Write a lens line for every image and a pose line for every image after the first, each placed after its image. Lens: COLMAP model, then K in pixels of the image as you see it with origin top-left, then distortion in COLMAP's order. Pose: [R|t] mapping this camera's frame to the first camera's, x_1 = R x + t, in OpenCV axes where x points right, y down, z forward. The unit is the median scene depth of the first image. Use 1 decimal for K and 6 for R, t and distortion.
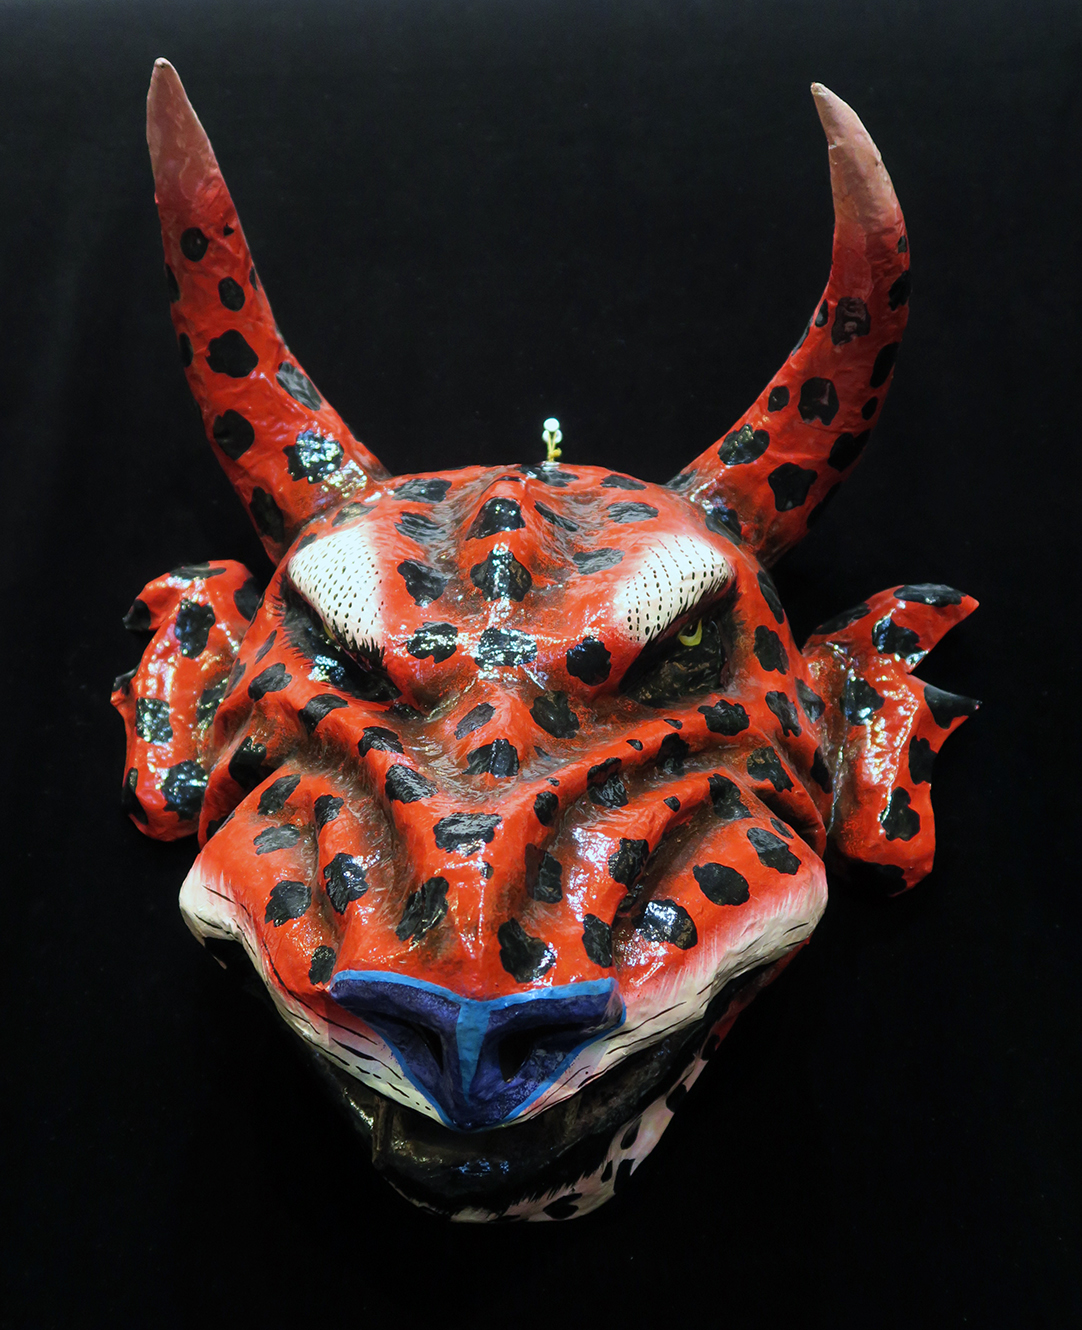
lens RADIAL K [[1253.0, 0, 541.0], [0, 1253.0, 665.0], [0, 0, 1]] dist [0.085948, 0.005404]
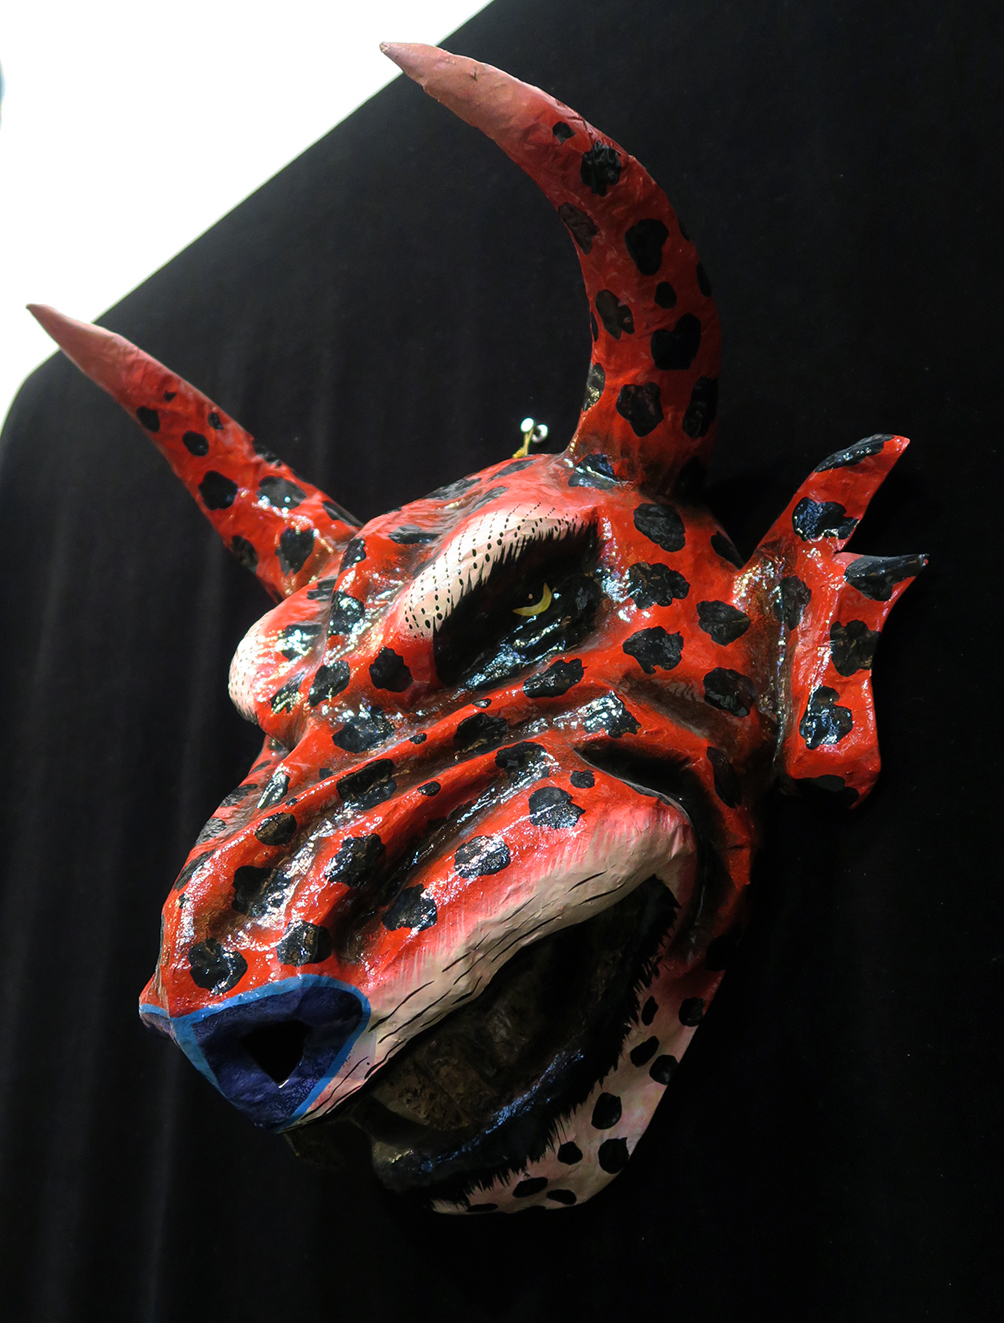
lens RADIAL K [[1304.5, 0, 502.0], [0, 1304.5, 661.5], [0, 0, 1]] dist [0.036277, -0.004092]
pose [[0.799772, -0.297267, -0.521534, 0.674198], [0.288146, 0.952256, -0.100901, 0.125146], [0.526628, -0.069580, 0.847244, 0.138402]]
